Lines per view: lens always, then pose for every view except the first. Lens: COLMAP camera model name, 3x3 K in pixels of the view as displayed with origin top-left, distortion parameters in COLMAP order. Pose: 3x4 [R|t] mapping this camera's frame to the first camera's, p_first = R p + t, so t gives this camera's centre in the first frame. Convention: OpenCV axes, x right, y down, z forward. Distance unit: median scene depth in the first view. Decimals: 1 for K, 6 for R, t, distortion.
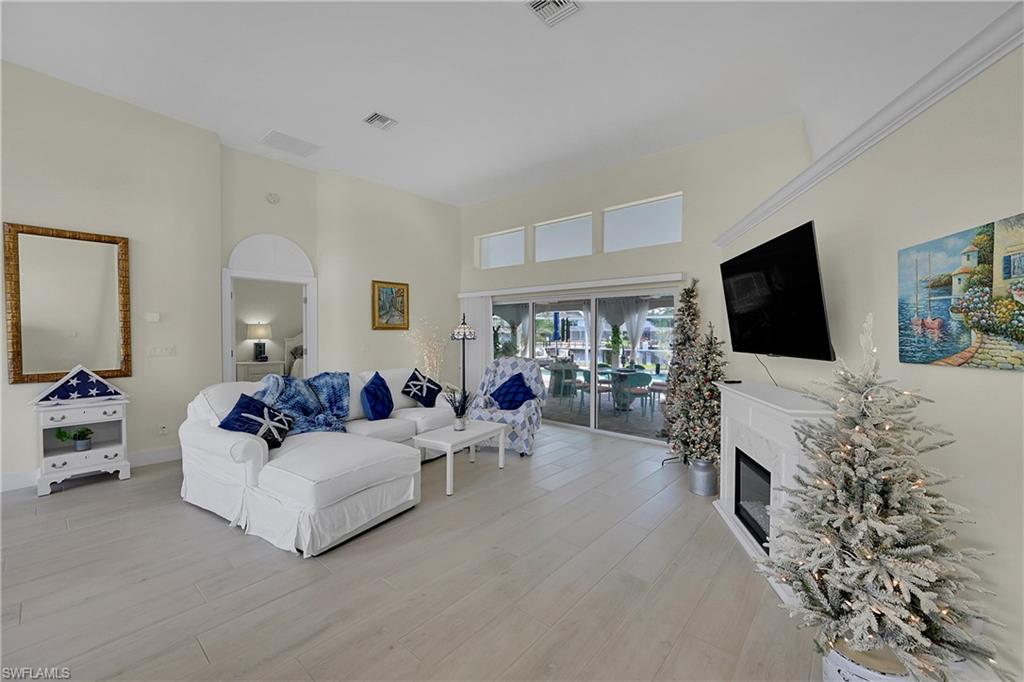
lens RADIAL K [[408.3, 0, 512.0], [0, 408.3, 341.0], [0, 0, 1]] dist [0.015750, -0.000161]
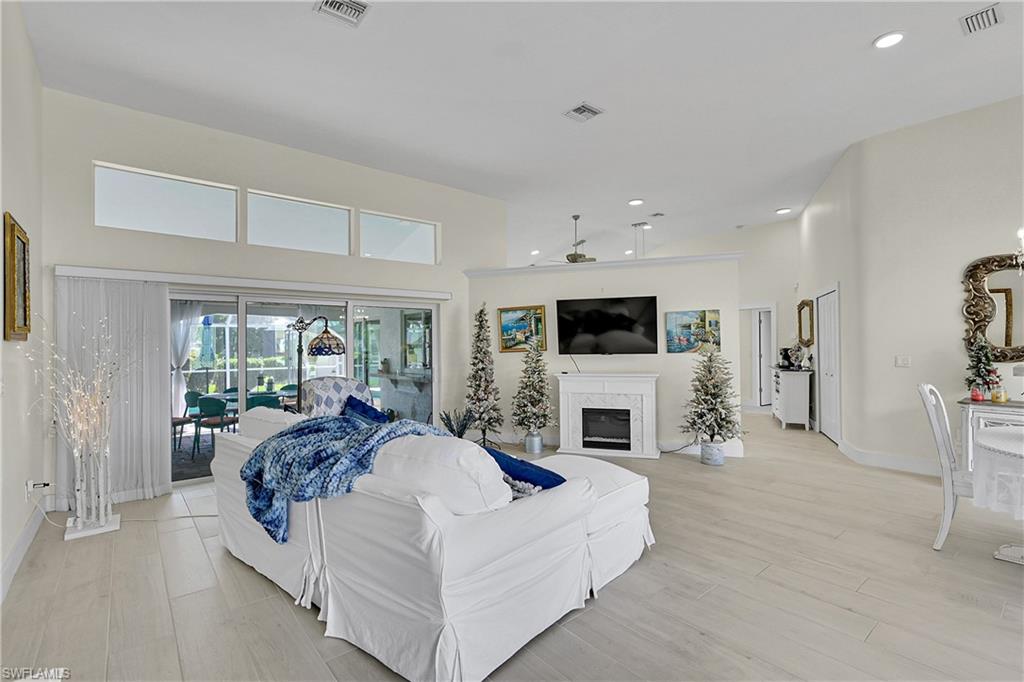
lens RADIAL K [[408.3, 0, 512.0], [0, 408.3, 341.0], [0, 0, 1]] dist [0.015750, -0.000161]
pose [[0.177814, -0.006815, 0.984041, -2.185284], [0.024486, 0.999697, 0.002499, -0.066782], [-0.983759, 0.023651, 0.177927, 1.739318]]
